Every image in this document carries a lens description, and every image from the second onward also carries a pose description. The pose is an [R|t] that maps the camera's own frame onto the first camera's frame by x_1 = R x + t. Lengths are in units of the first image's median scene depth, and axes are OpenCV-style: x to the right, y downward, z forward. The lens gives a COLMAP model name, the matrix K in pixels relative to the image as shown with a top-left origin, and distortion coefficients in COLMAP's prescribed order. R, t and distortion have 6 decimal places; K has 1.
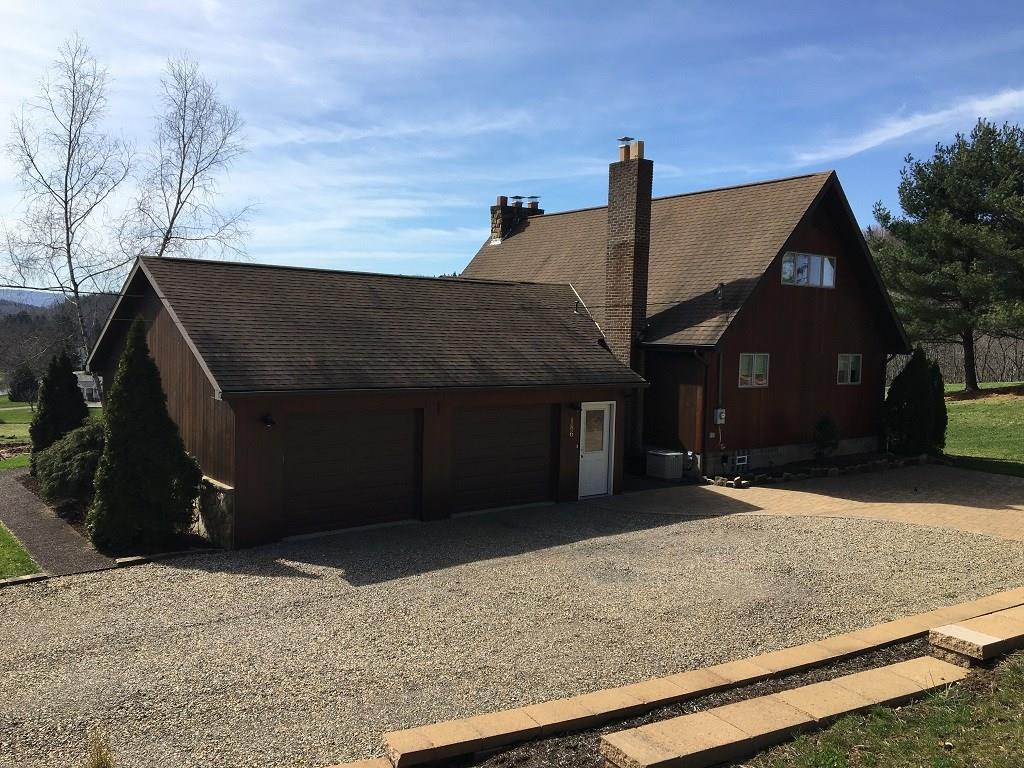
lens RADIAL K [[837.4, 0, 512.0], [0, 837.4, 384.0], [0, 0, 1]] dist [0.007282, 0.002989]
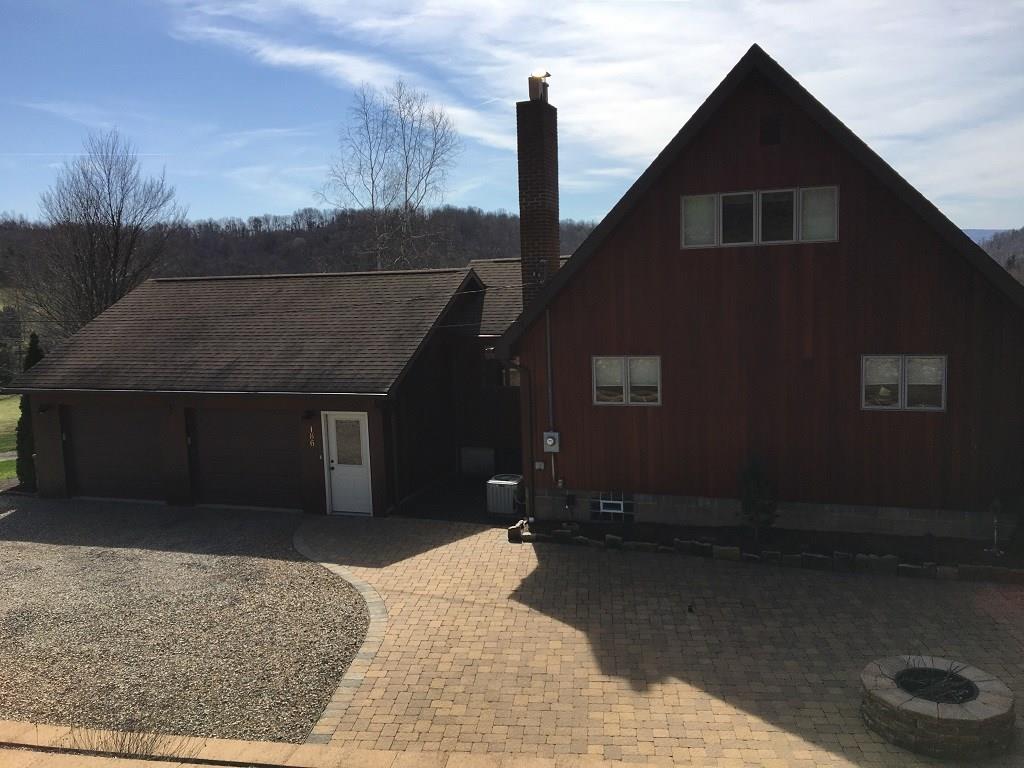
lens RADIAL K [[837.4, 0, 512.0], [0, 837.4, 384.0], [0, 0, 1]] dist [0.007282, 0.002989]
pose [[0.600192, 0.043831, -0.798654, 0.821088], [-0.013540, 0.998911, 0.044647, -0.045376], [0.799741, -0.015983, 0.600132, 0.528936]]
